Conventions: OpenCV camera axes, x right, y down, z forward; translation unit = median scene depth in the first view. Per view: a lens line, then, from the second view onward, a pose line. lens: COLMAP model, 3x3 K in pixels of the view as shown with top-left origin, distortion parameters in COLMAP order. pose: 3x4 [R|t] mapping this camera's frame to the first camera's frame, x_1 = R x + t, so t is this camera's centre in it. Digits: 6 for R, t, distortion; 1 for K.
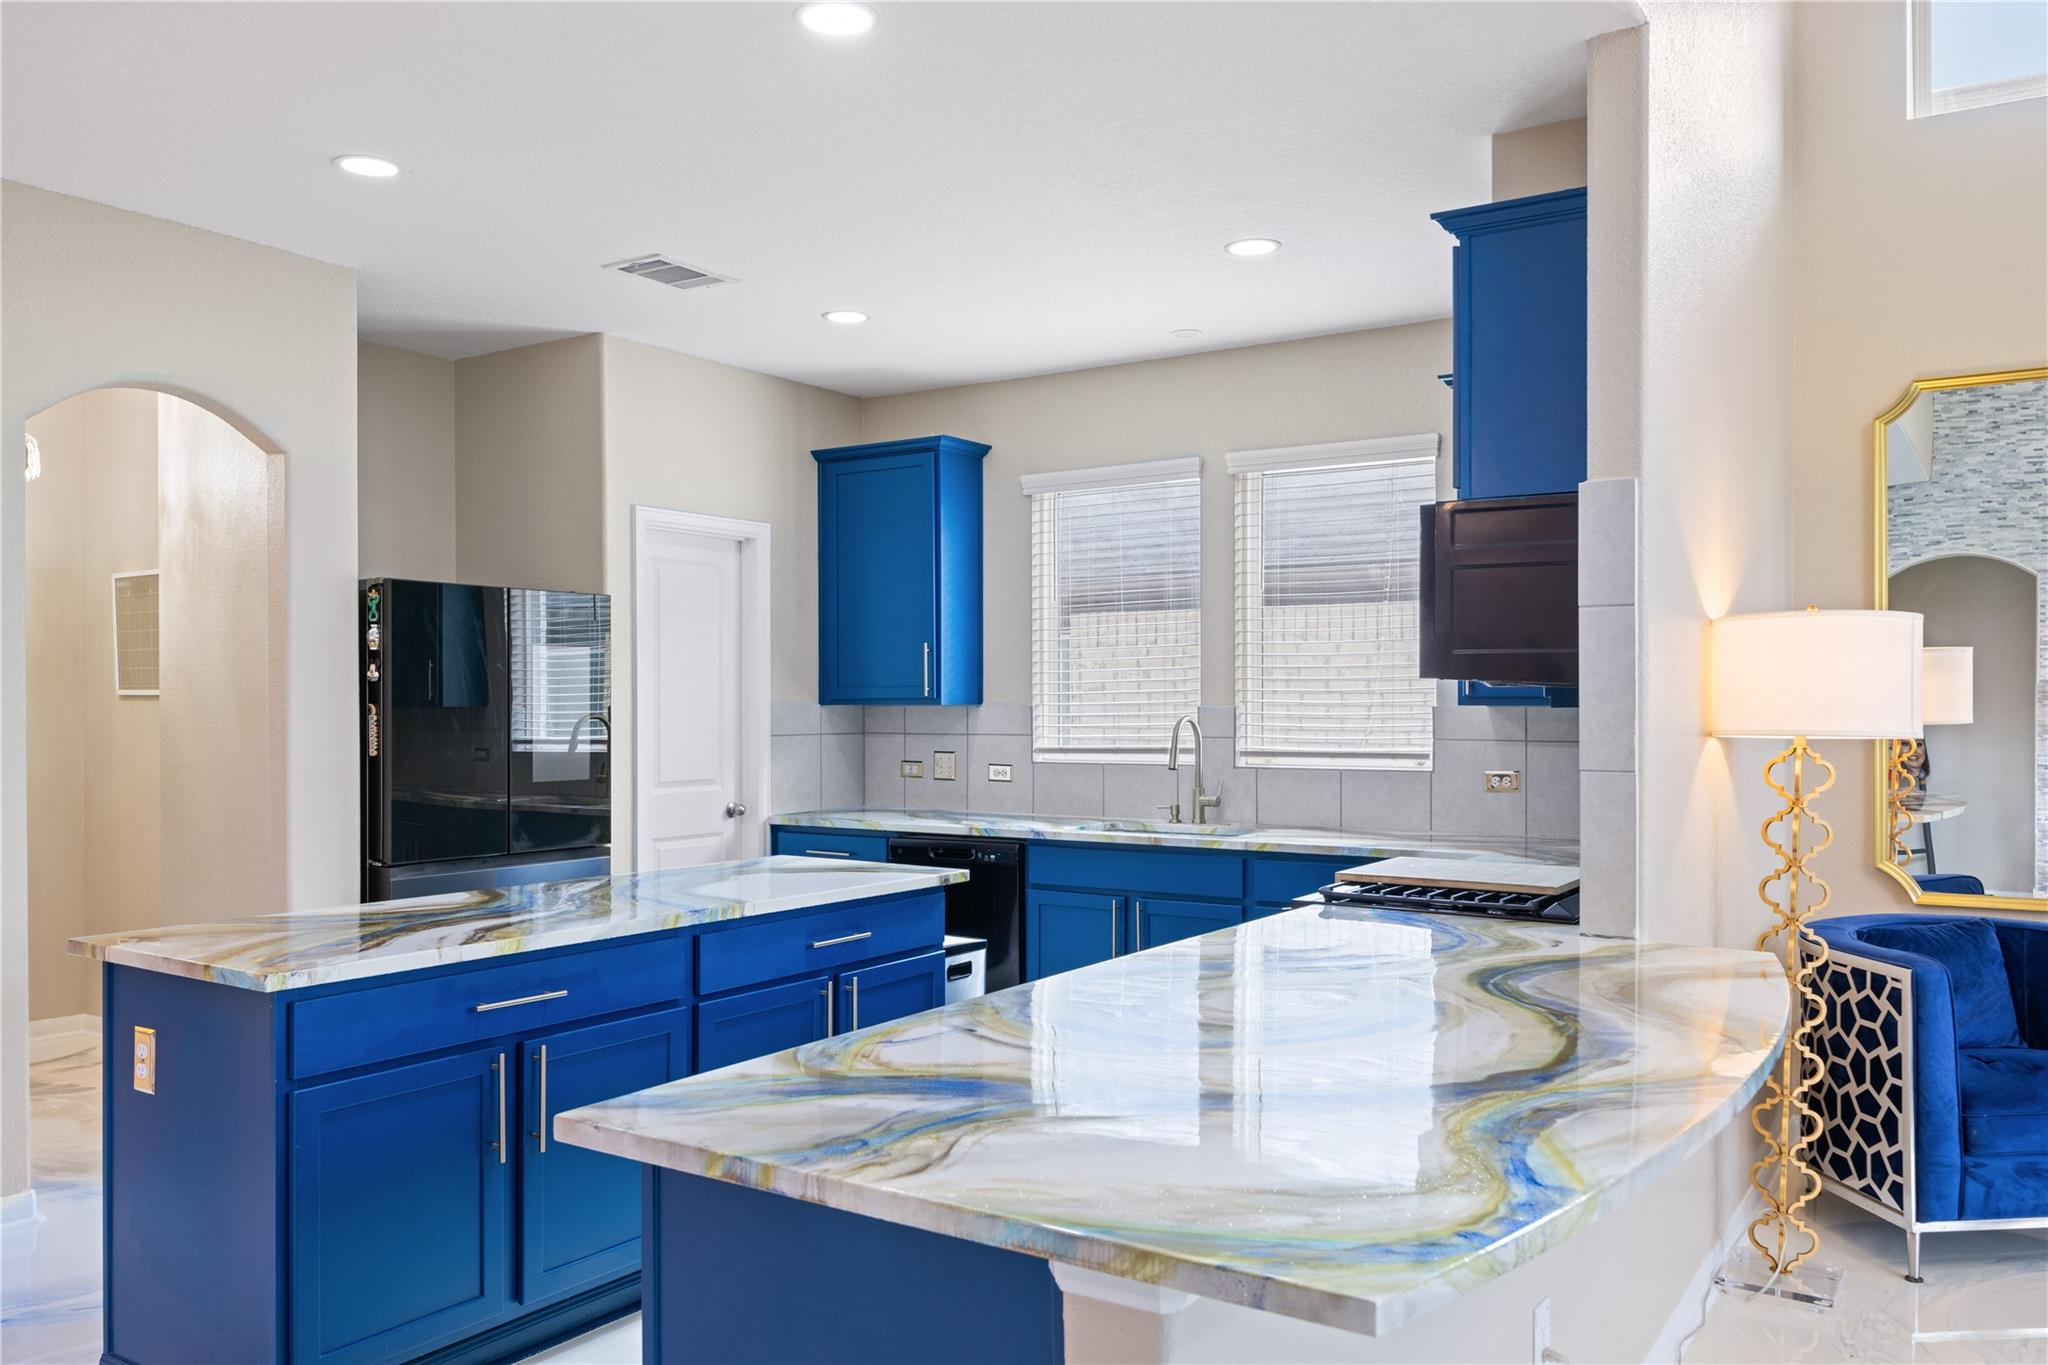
lens RADIAL K [[1568.2, 0, 1024.0], [0, 1568.2, 682.5], [0, 0, 1]] dist [0.000658, -0.000235]
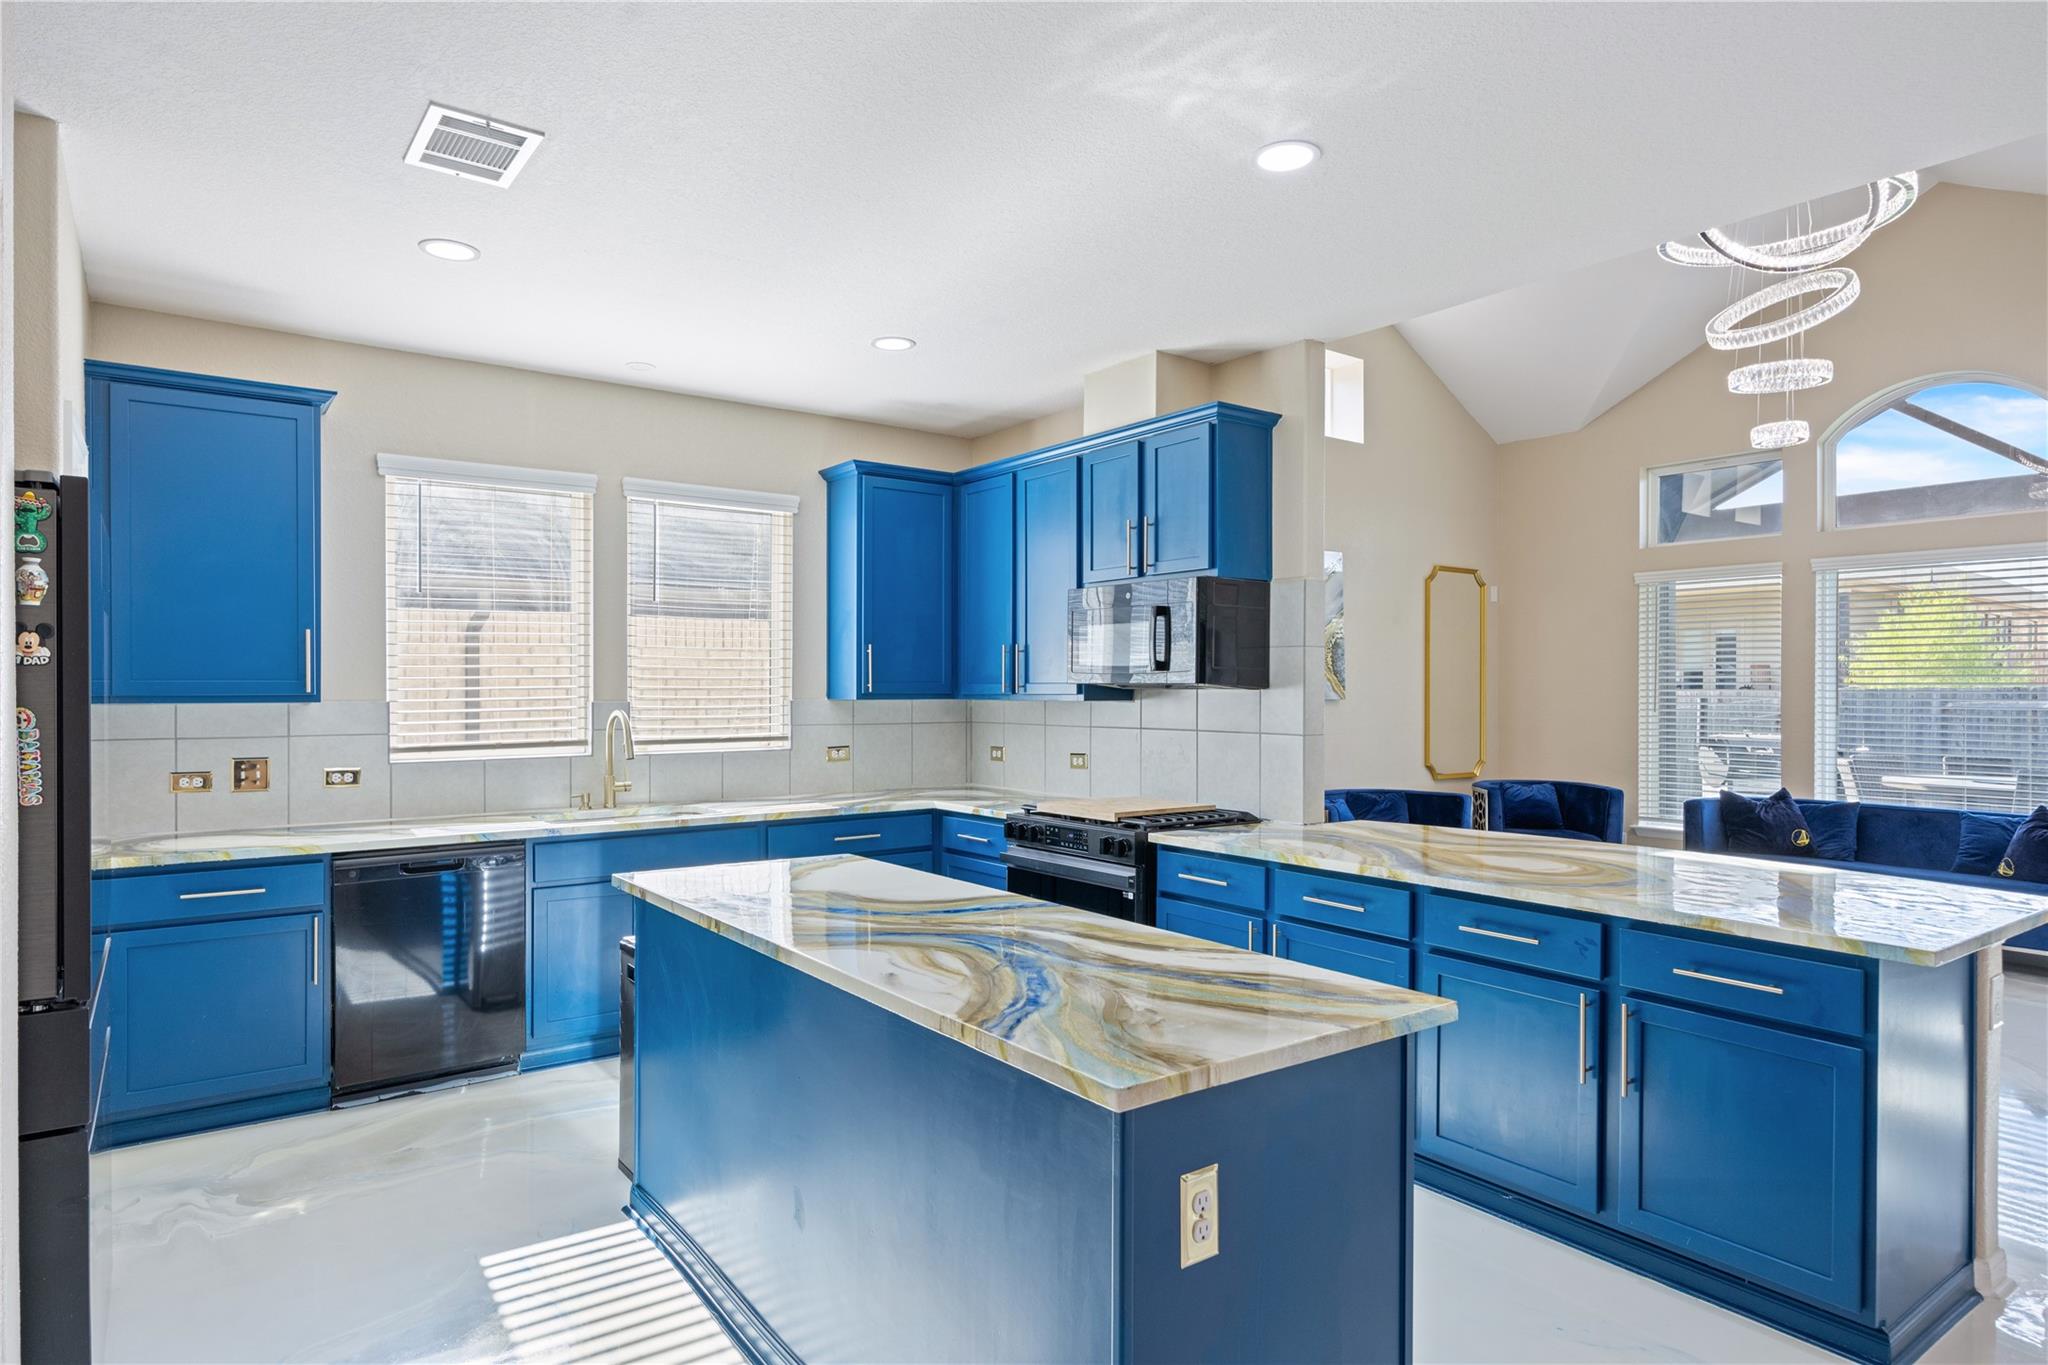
lens RADIAL K [[1165.0, 0, 1024.0], [0, 1165.0, 682.5], [0, 0, 1]] dist [0.003089, 0.000129]
pose [[0.338542, 0.009460, 0.940904, -0.569237], [-0.006749, 0.999948, -0.007626, 0.006116], [-0.940927, -0.003769, 0.338588, 0.451500]]
